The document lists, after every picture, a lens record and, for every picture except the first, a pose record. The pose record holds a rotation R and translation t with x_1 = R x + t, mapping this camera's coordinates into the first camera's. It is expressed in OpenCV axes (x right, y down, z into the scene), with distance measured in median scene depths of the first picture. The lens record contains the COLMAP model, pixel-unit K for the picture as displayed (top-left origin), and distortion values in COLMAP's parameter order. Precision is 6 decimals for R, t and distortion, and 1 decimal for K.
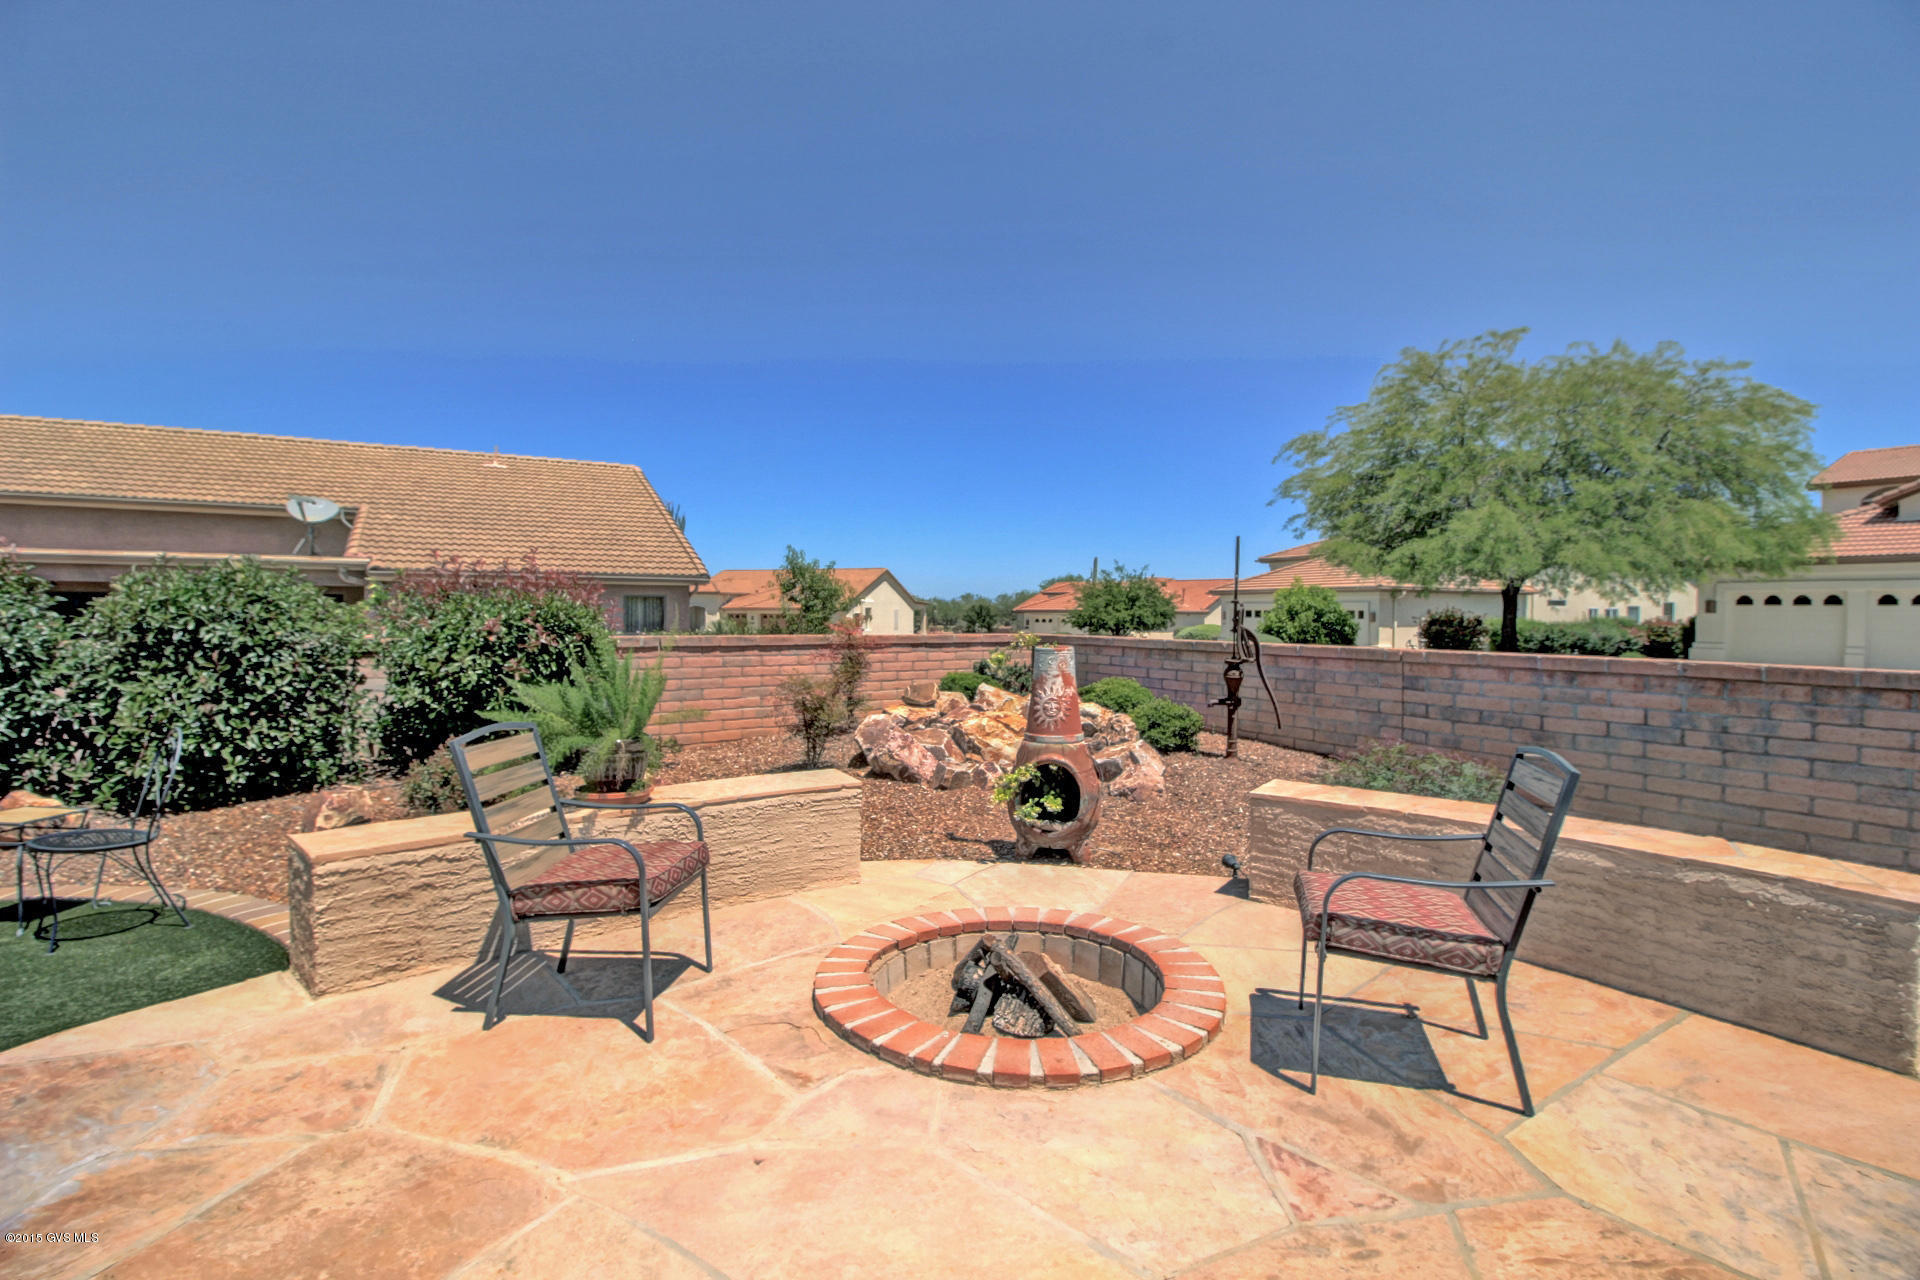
lens RADIAL K [[878.9, 0, 973.3], [0, 878.9, 618.4], [0, 0, 1]] dist [0.003458, -0.015864]
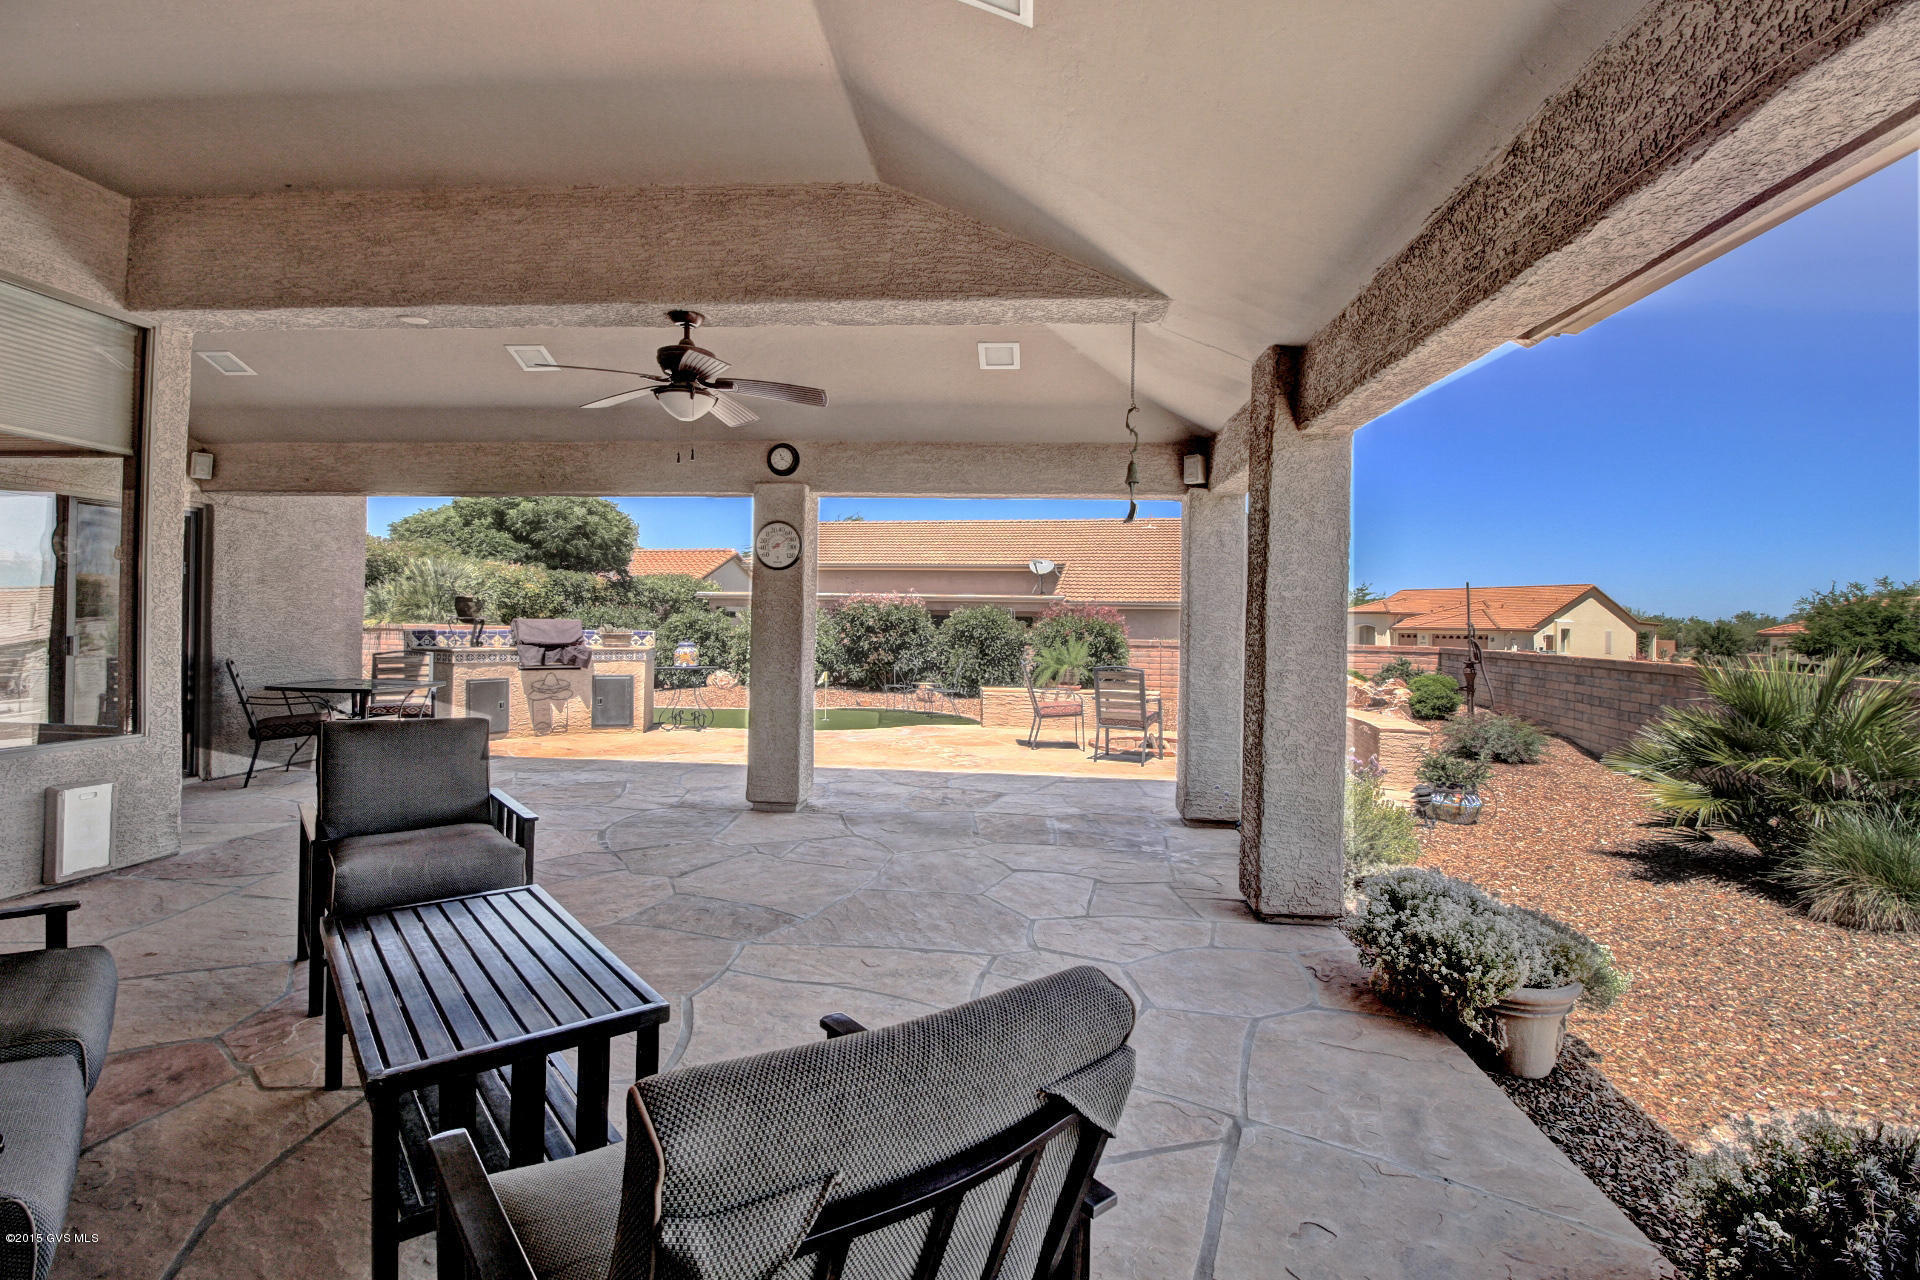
lens RADIAL K [[900.2, 0, 952.2], [0, 900.2, 630.0], [0, 0, 1]] dist [-0.004399, -0.001064]
pose [[0.703781, 0.010849, -0.710334, 0.362421], [-0.017215, 0.999850, -0.001786, 0.005166], [0.710208, 0.013485, 0.703863, -0.347742]]
